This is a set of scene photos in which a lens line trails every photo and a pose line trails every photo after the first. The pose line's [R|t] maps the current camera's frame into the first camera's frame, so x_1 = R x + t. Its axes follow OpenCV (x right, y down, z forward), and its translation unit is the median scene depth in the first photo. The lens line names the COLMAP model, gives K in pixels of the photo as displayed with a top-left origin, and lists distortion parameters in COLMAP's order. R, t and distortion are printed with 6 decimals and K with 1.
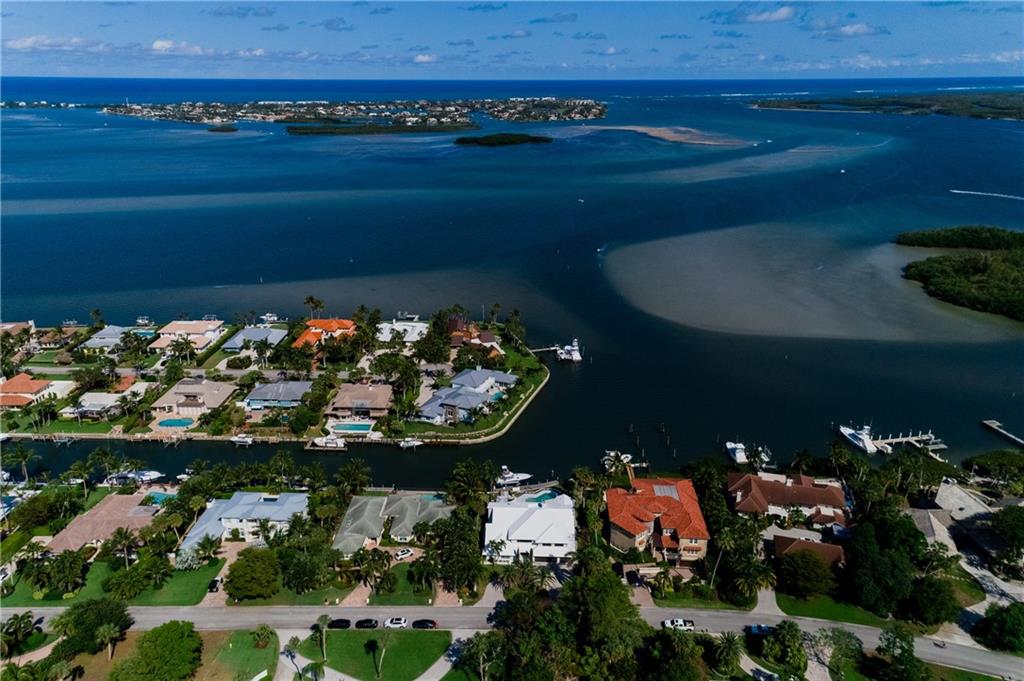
lens RADIAL K [[699.7, 0, 512.0], [0, 699.7, 340.5], [0, 0, 1]] dist [0.032138, 0.003433]
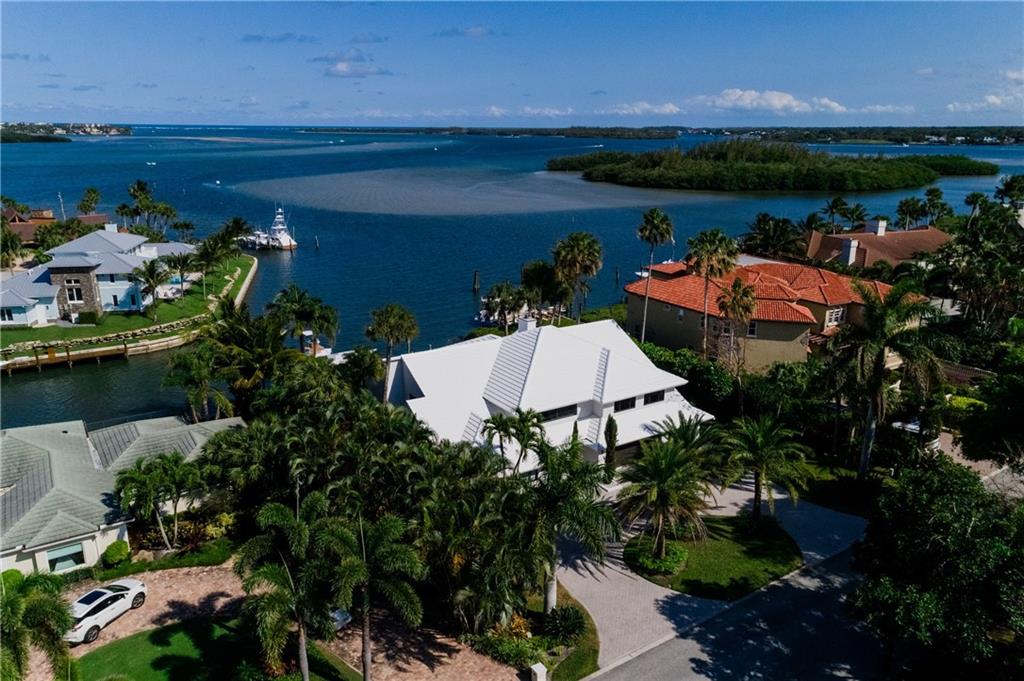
lens RADIAL K [[723.6, 0, 512.0], [0, 723.6, 340.5], [0, 0, 1]] dist [0.033652, 0.002637]
pose [[0.820749, -0.153386, 0.550313, -0.135285], [0.192947, 0.981105, -0.014306, 0.211253], [-0.537720, 0.117923, 0.834836, 0.618786]]
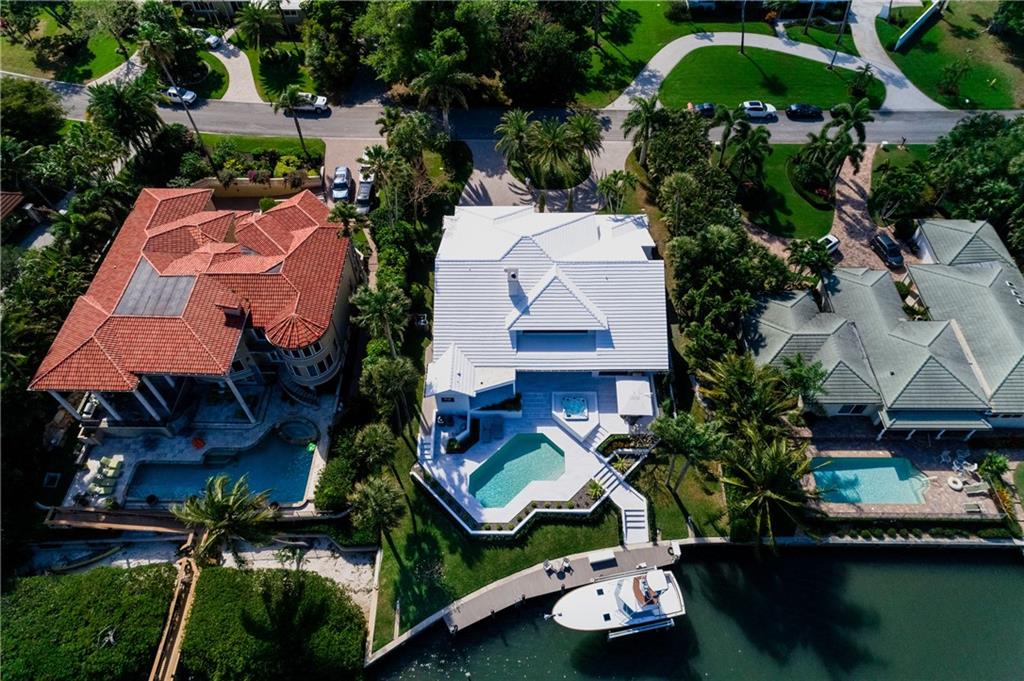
lens RADIAL K [[680.3, 0, 512.0], [0, 680.3, 340.5], [0, 0, 1]] dist [0.033265, 0.005707]
pose [[-0.999618, 0.027649, -0.000299, 0.041319], [0.007886, 0.295425, 0.955333, -0.086108], [0.026503, 0.954966, -0.295530, 0.997340]]
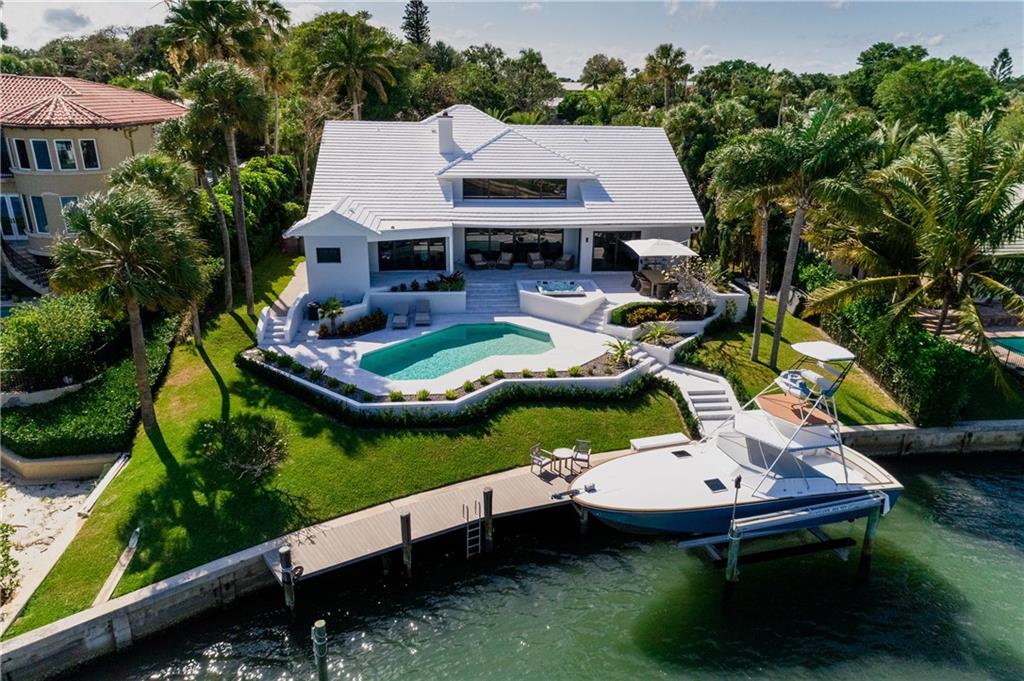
lens RADIAL K [[709.5, 0, 518.8], [0, 709.5, 338.9], [0, 0, 1]] dist [0.033365, 0.001699]
pose [[-0.990533, 0.032523, -0.133369, 0.048614], [-0.059068, 0.776020, 0.627936, 0.118530], [0.123920, 0.629869, -0.766752, 1.084112]]
